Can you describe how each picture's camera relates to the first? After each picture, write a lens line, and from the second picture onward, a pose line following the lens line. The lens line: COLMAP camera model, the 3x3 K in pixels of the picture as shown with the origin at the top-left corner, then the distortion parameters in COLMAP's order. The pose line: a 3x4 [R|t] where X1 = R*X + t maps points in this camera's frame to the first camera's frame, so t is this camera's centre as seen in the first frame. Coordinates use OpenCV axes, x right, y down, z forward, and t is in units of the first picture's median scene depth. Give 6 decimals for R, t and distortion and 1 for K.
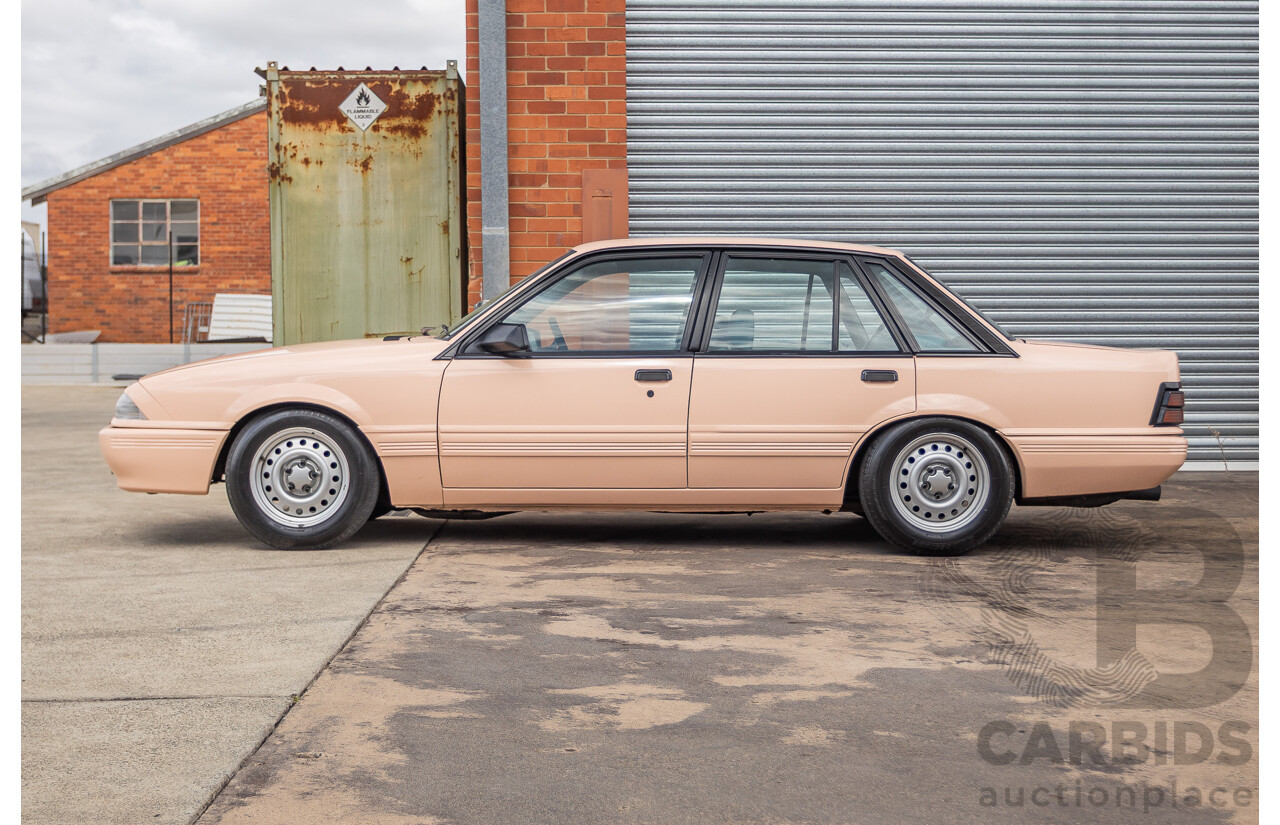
lens RADIAL K [[1919.5, 0, 647.2], [0, 1919.5, 402.2], [0, 0, 1]] dist [-0.030697, 0.000000]
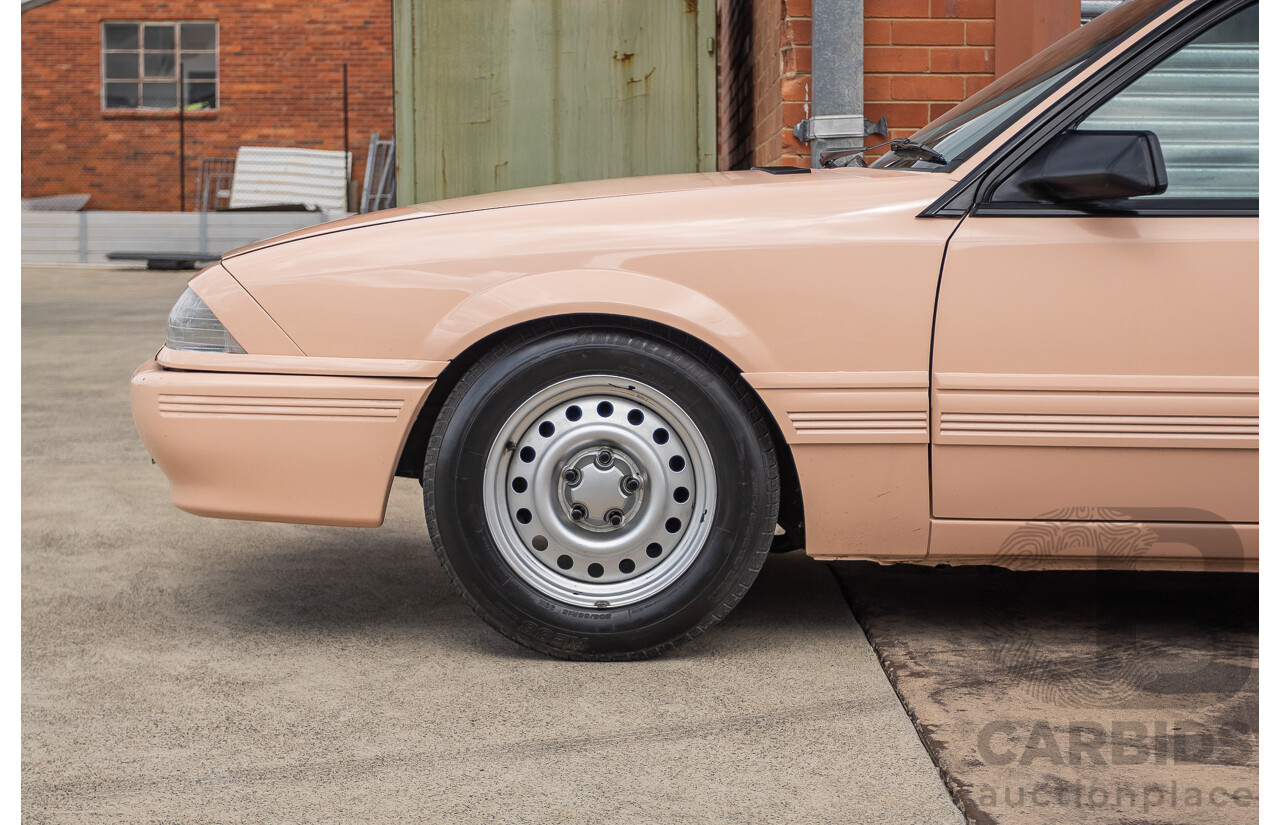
lens RADIAL K [[2135.1, 0, 615.9], [0, 2135.1, 438.1], [0, 0, 1]] dist [-0.017555, 0.000000]
pose [[0.999386, 0.010927, -0.033281, -0.105278], [-0.008570, 0.997499, 0.070162, -0.003911], [0.033964, -0.069834, 0.996980, 0.342773]]
